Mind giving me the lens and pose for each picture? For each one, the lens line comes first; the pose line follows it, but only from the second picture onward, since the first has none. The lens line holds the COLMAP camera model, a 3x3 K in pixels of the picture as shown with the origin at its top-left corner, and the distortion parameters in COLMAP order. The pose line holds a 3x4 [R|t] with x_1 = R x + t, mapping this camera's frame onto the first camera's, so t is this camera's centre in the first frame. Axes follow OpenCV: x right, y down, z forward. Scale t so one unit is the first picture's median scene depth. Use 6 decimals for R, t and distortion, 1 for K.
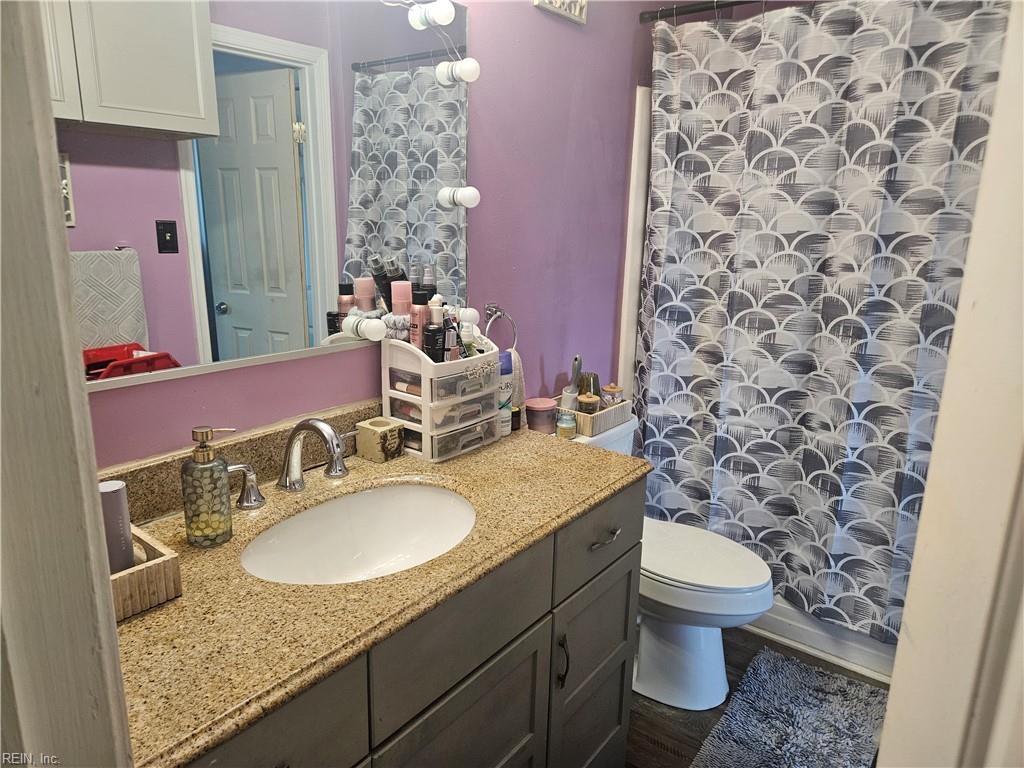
lens RADIAL K [[673.9, 0, 510.2], [0, 673.9, 382.9], [0, 0, 1]] dist [0.039552, -0.034139]
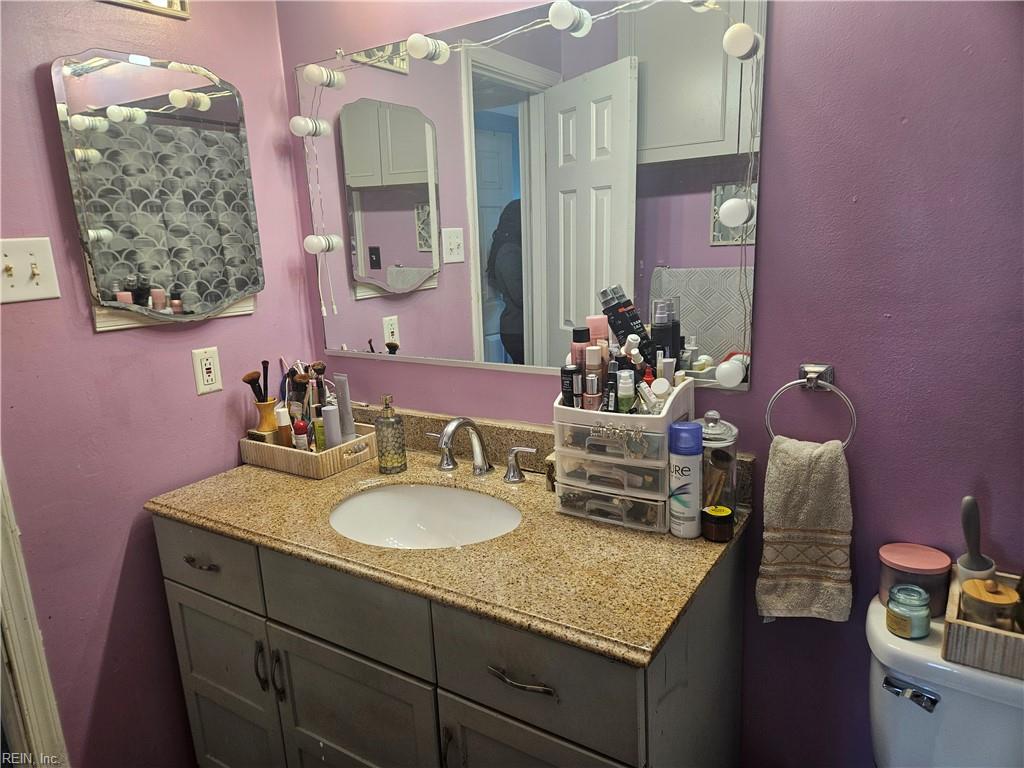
lens RADIAL K [[673.9, 0, 509.8], [0, 673.9, 387.9], [0, 0, 1]] dist [0.039552, -0.034139]
pose [[0.085522, 0.193953, -0.977276, 0.825294], [-0.195424, 0.965082, 0.174431, -0.211075], [0.976983, 0.176066, 0.120439, 0.866448]]
